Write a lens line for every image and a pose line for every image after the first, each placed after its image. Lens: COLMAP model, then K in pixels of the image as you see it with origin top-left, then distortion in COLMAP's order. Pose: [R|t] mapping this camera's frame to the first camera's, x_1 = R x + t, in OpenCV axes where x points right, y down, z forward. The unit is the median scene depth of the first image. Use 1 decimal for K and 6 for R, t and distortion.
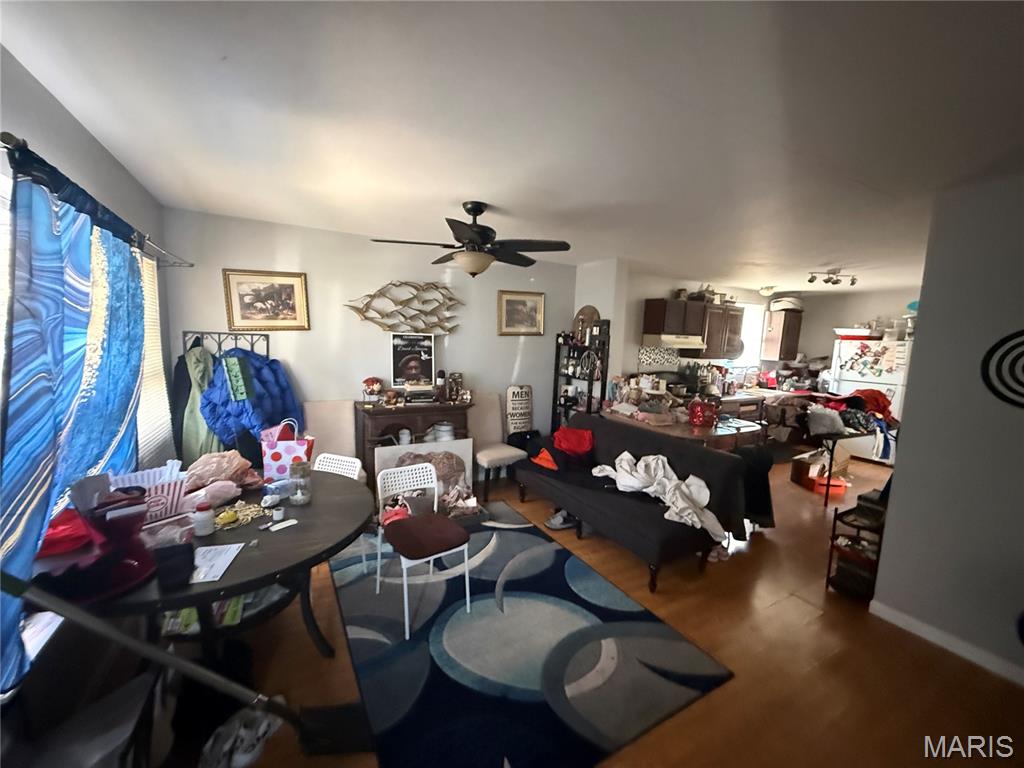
lens RADIAL K [[410.7, 0, 508.5], [0, 410.7, 383.9], [0, 0, 1]] dist [0.006692, -0.000188]
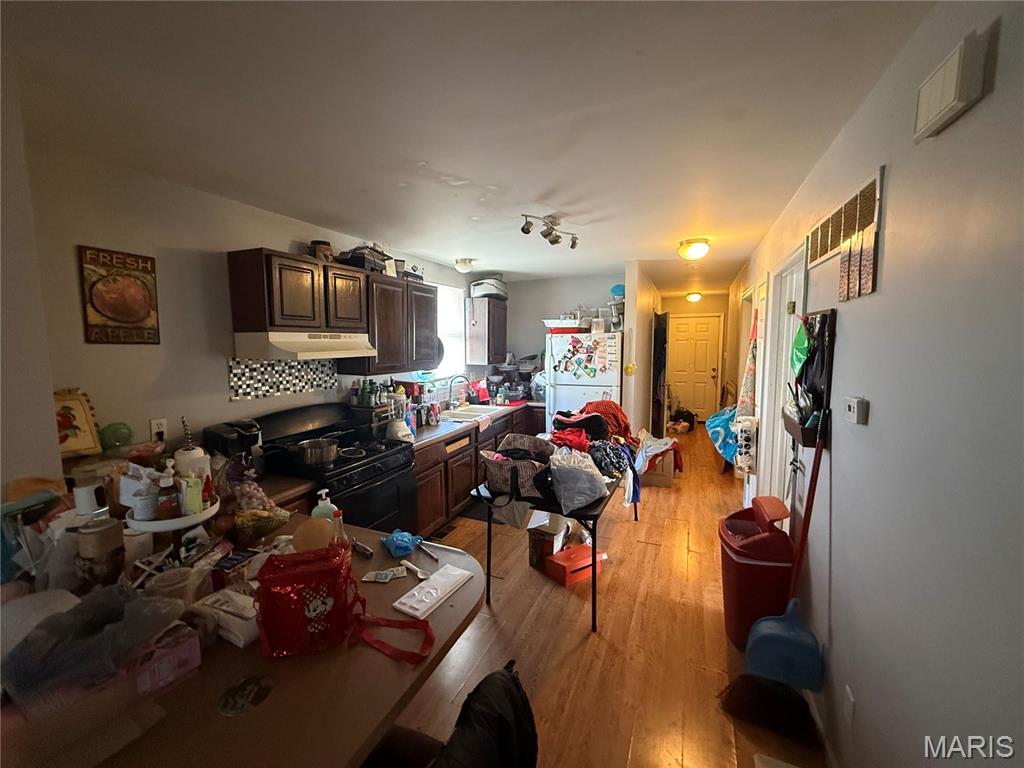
lens RADIAL K [[410.7, 0, 508.5], [0, 410.7, 383.9], [0, 0, 1]] dist [0.006692, -0.000188]
pose [[0.796033, -0.100597, 0.596835, 0.273438], [0.105818, 0.994035, 0.026410, -0.042625], [-0.595932, 0.042132, 0.801929, 0.439142]]
